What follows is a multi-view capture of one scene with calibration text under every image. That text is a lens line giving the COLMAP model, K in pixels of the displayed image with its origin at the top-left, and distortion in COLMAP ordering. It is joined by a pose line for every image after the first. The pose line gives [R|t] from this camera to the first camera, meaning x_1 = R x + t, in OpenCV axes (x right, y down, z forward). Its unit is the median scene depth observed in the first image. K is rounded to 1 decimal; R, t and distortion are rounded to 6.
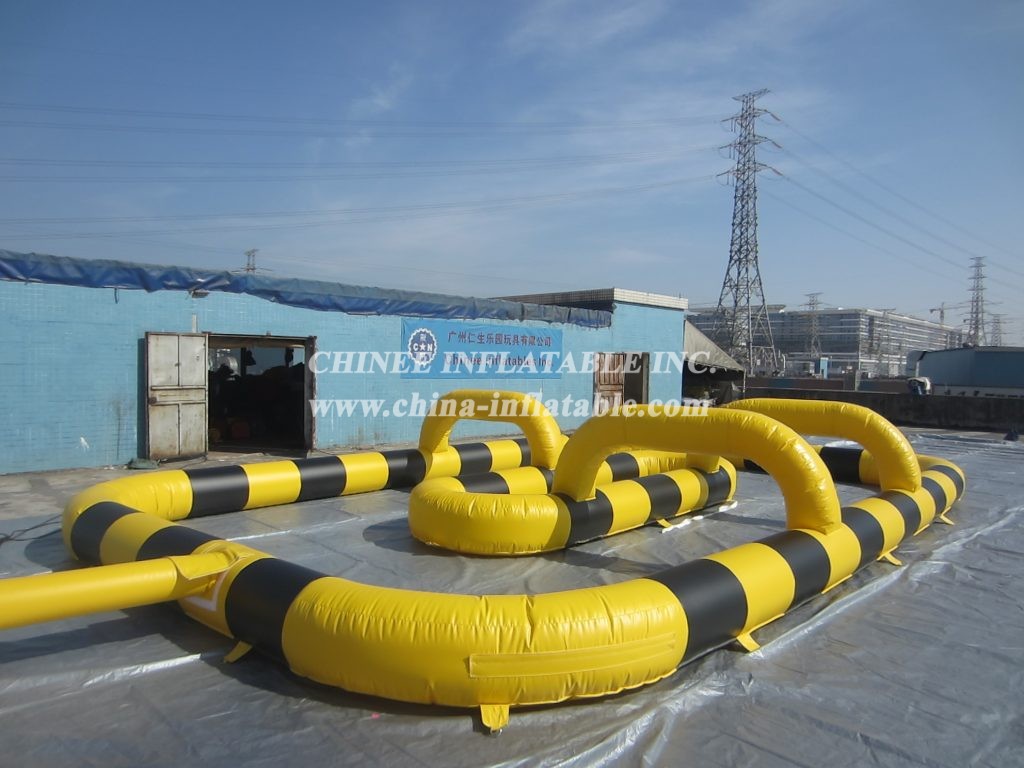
lens RADIAL K [[729.7, 0, 502.1], [0, 729.7, 387.6], [0, 0, 1]] dist [-0.045409, 0.030067]
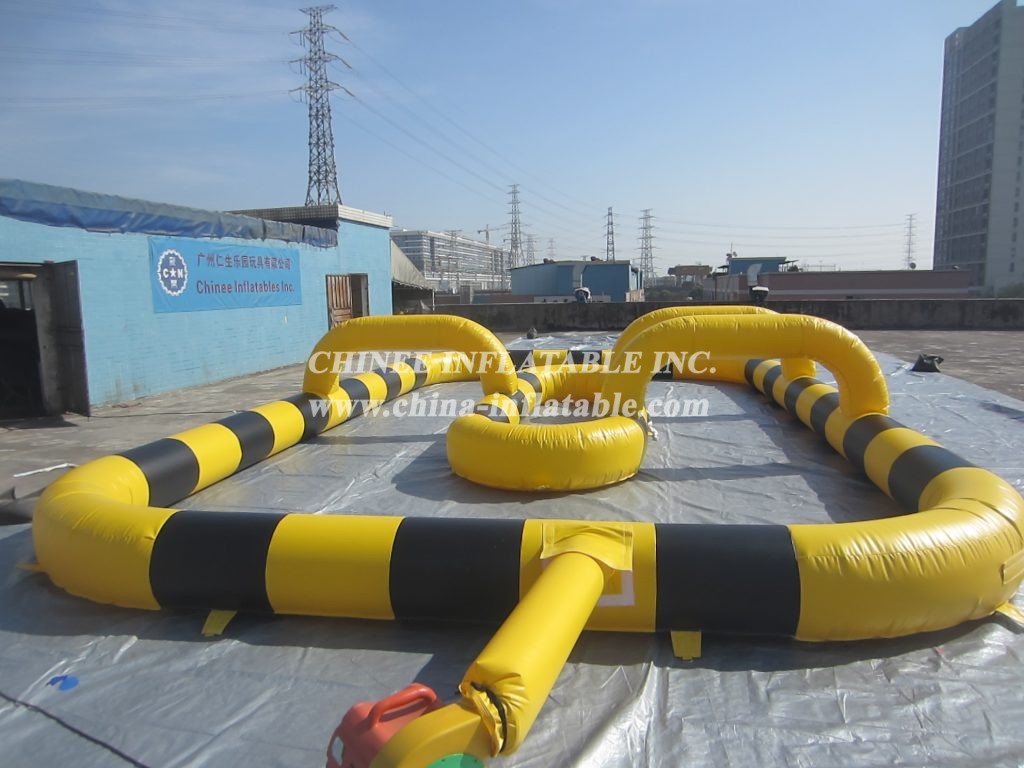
lens RADIAL K [[729.7, 0, 502.1], [0, 729.7, 387.6], [0, 0, 1]] dist [-0.045409, 0.030067]
pose [[0.840529, -0.112708, 0.529913, -0.230054], [0.057109, 0.991104, 0.120215, -0.005075], [-0.538748, -0.070782, 0.839488, 0.115536]]
